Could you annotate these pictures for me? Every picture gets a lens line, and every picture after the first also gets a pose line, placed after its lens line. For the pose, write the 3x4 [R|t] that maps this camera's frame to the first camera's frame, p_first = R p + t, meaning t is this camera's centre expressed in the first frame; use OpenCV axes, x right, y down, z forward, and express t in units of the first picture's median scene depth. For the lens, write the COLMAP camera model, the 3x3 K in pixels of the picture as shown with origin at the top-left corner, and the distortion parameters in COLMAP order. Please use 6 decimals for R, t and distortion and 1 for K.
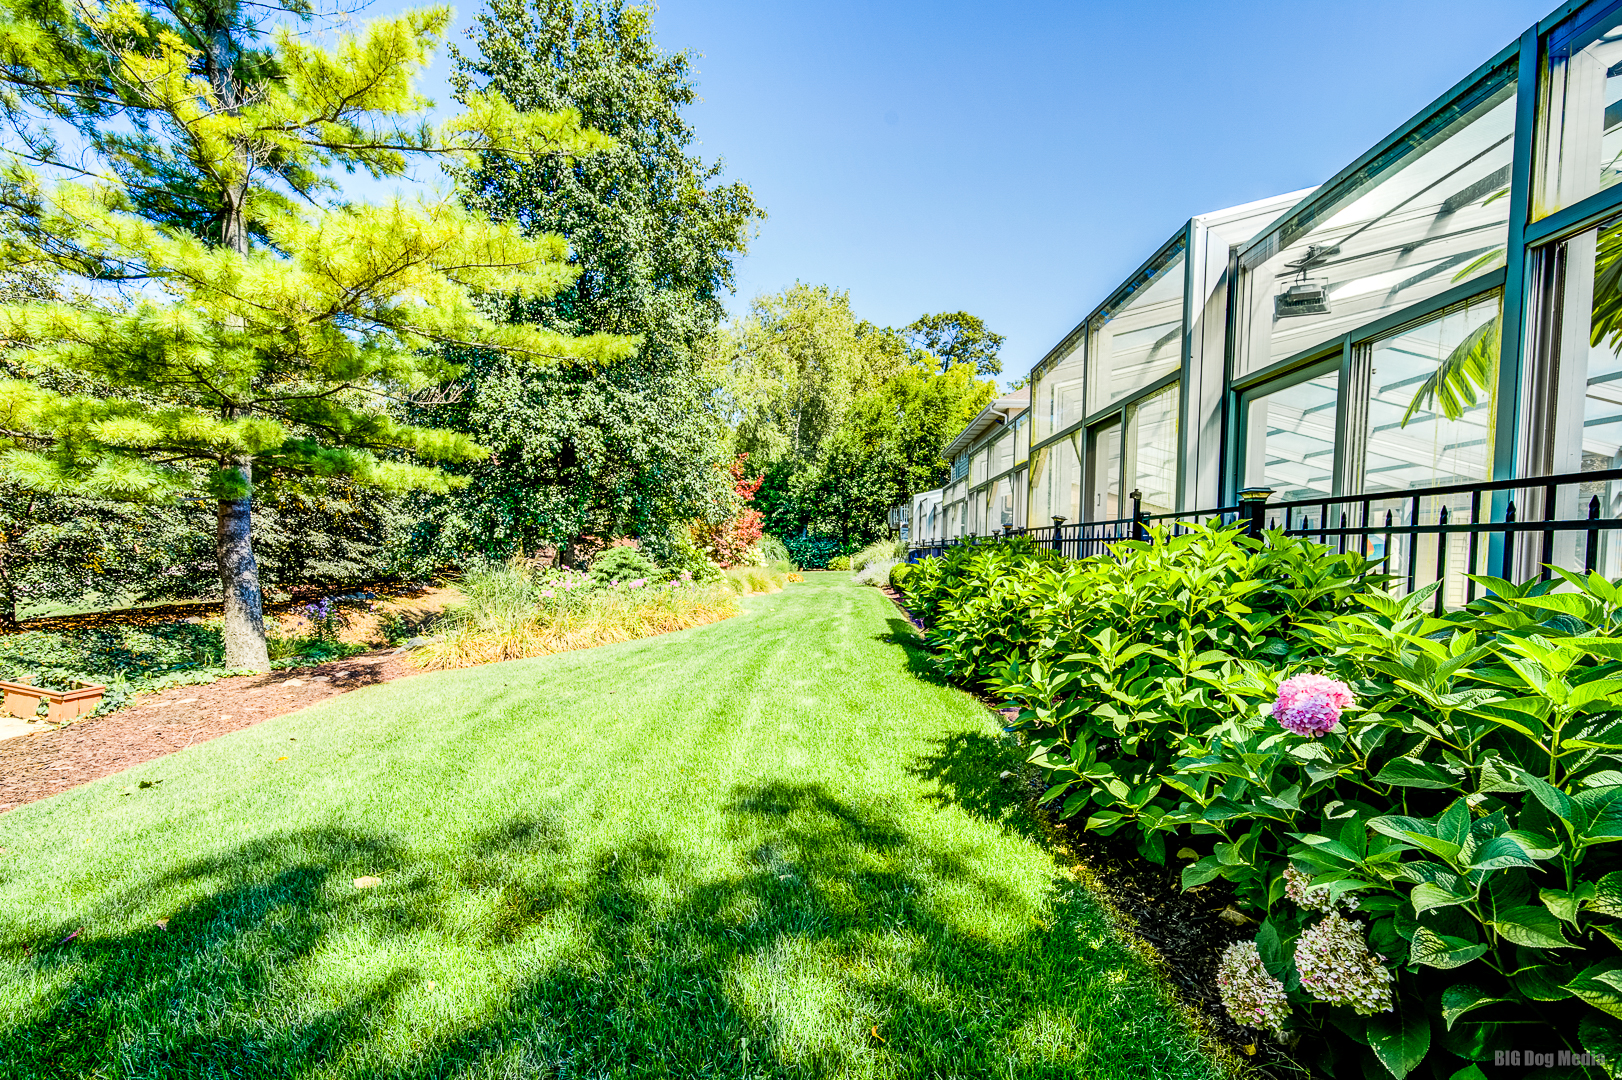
lens RADIAL K [[694.1, 0, 807.0], [0, 694.1, 571.2], [0, 0, 1]] dist [-0.000249, 0.000163]
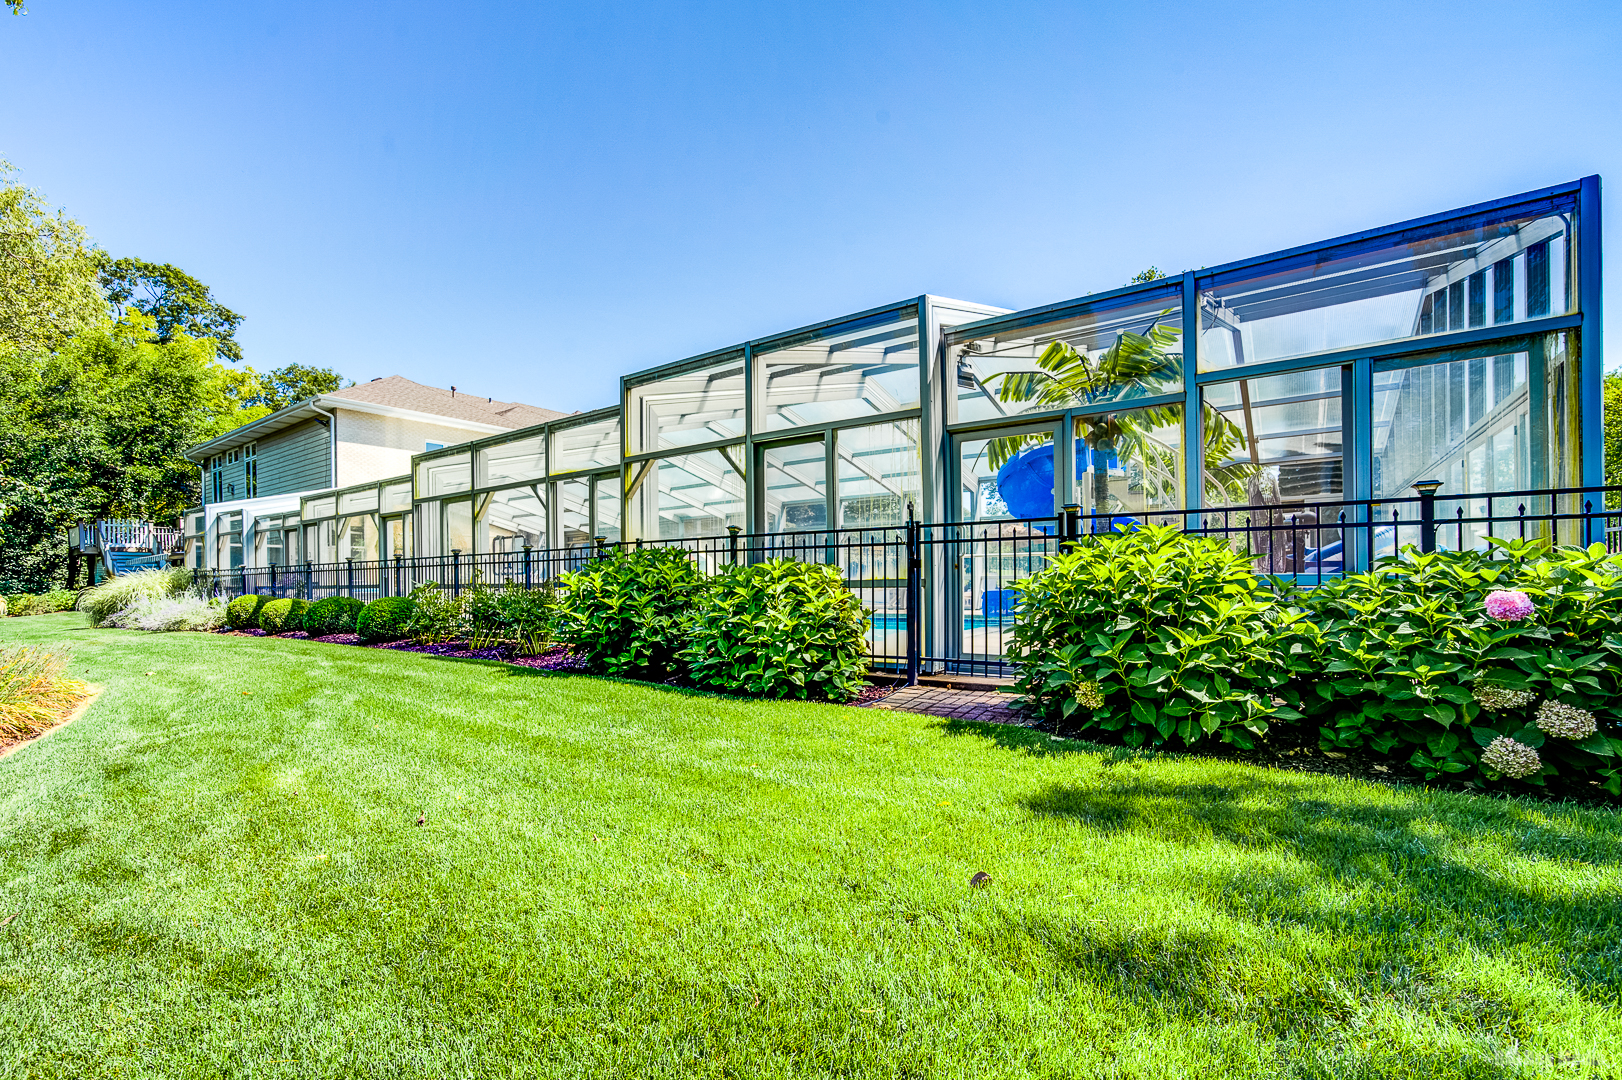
lens RADIAL K [[694.1, 0, 807.0], [0, 694.1, 571.2], [0, 0, 1]] dist [-0.000249, 0.000163]
pose [[0.535030, -0.024934, 0.844465, -0.457425], [0.059325, 0.998206, -0.008114, 0.001722], [-0.842748, 0.054439, 0.535549, 0.370873]]
